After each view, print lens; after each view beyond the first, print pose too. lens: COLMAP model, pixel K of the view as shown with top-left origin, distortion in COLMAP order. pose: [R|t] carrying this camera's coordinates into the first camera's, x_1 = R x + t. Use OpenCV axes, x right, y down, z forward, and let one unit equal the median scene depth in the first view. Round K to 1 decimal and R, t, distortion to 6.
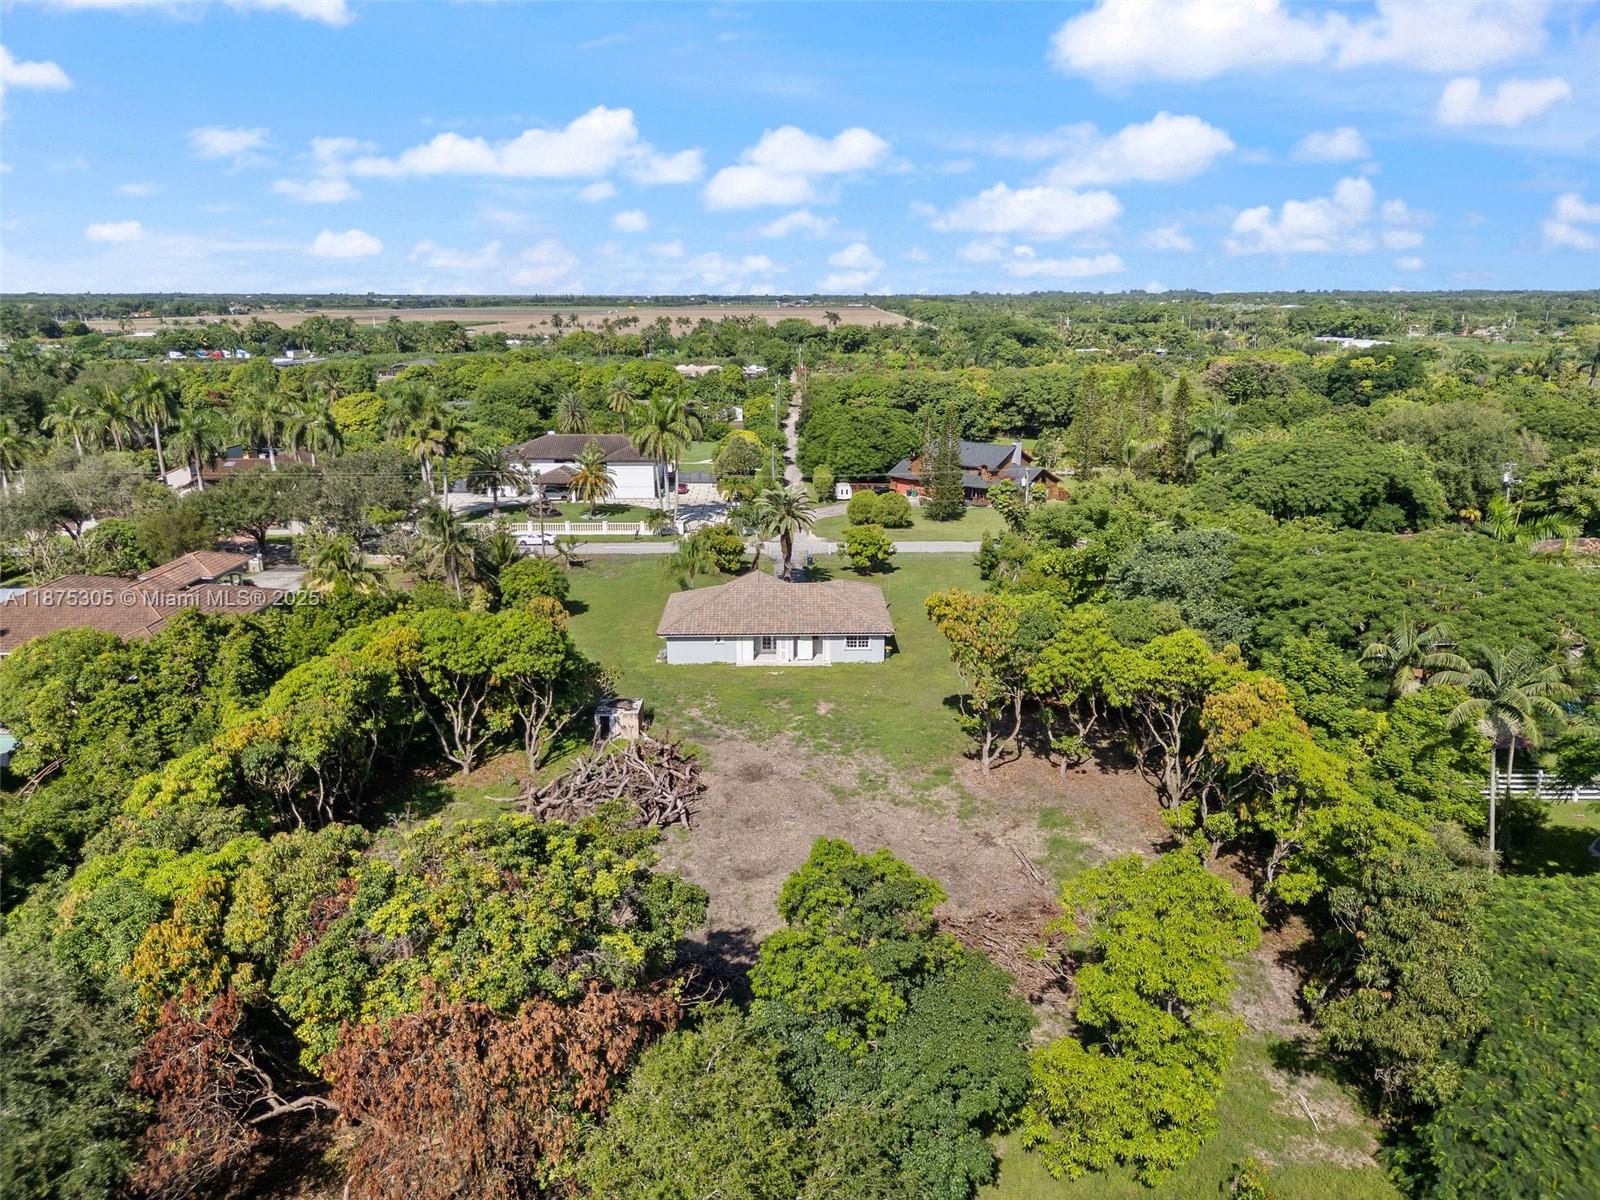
lens RADIAL K [[1157.4, 0, 800.0], [0, 1157.4, 600.0], [0, 0, 1]] dist [0.158318, -0.228252]
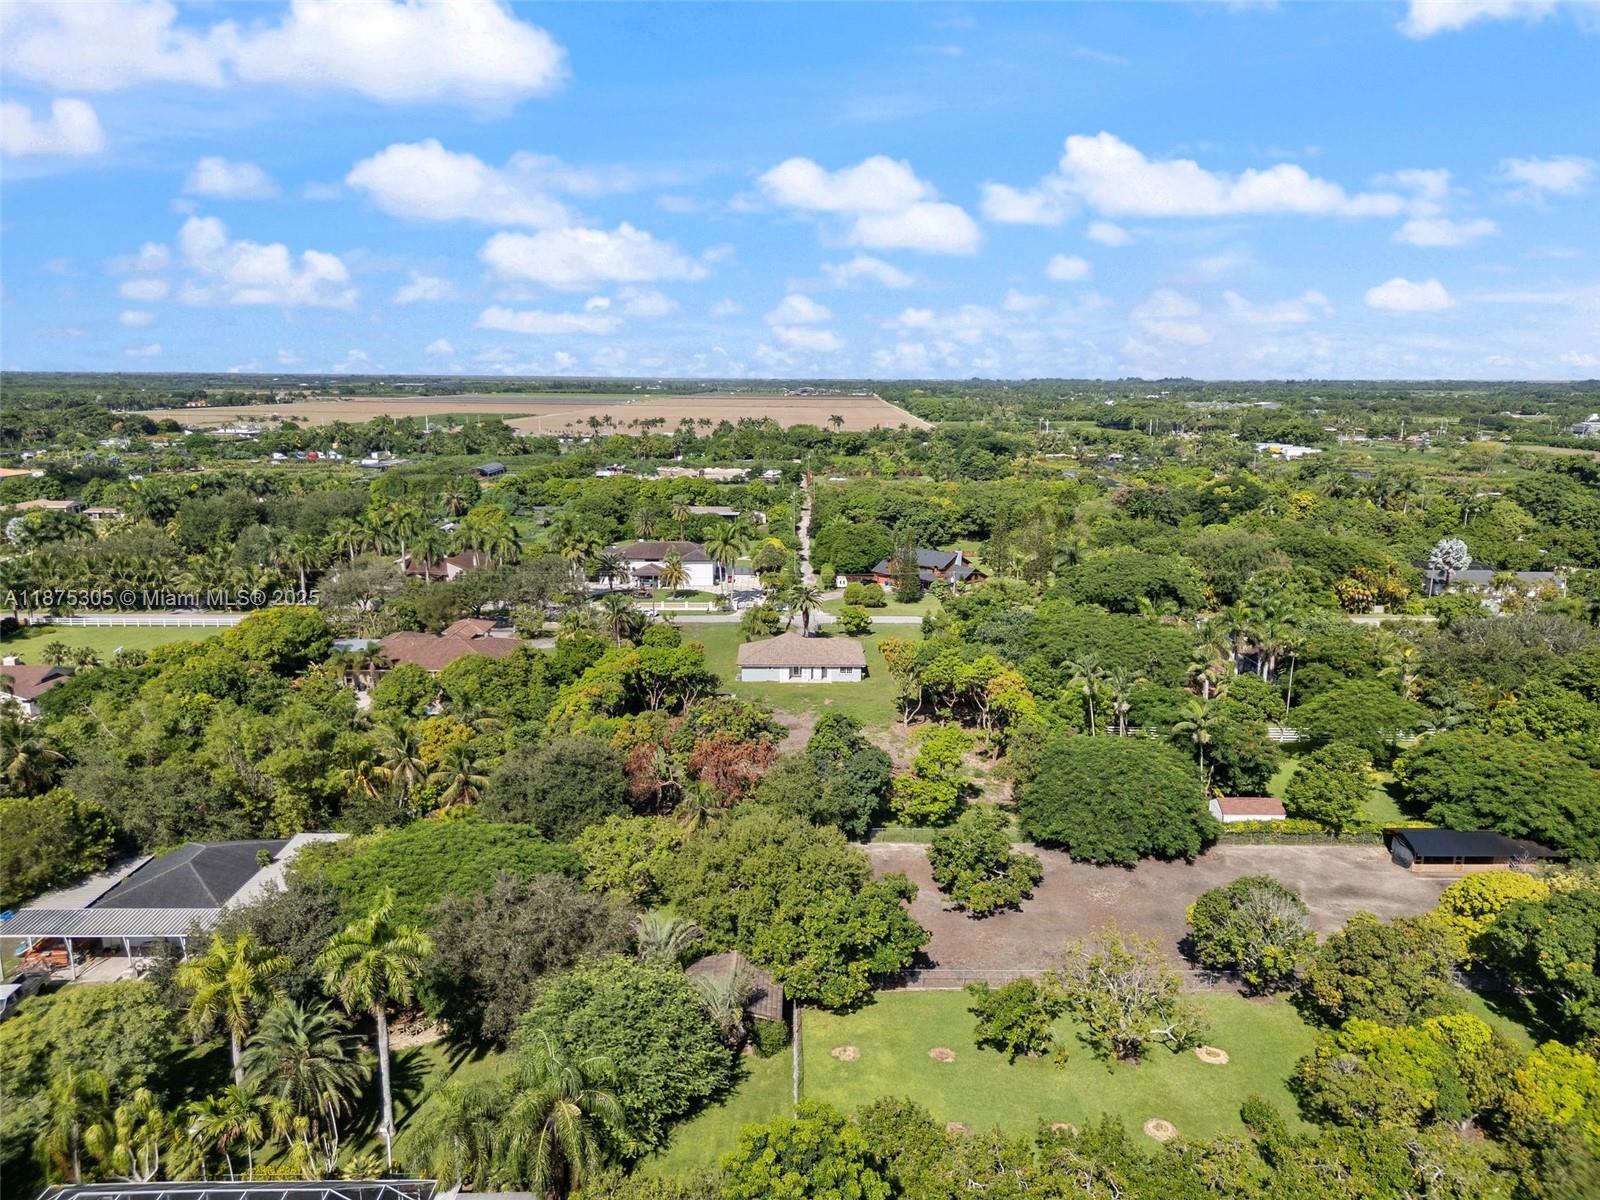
lens RADIAL K [[1157.4, 0, 800.0], [0, 1157.4, 600.0], [0, 0, 1]] dist [0.158318, -0.228252]
pose [[0.999961, 0.008199, -0.003359, -0.010593], [-0.008403, 0.997798, -0.065788, 0.027383], [0.002812, 0.065814, 0.997828, -0.486243]]
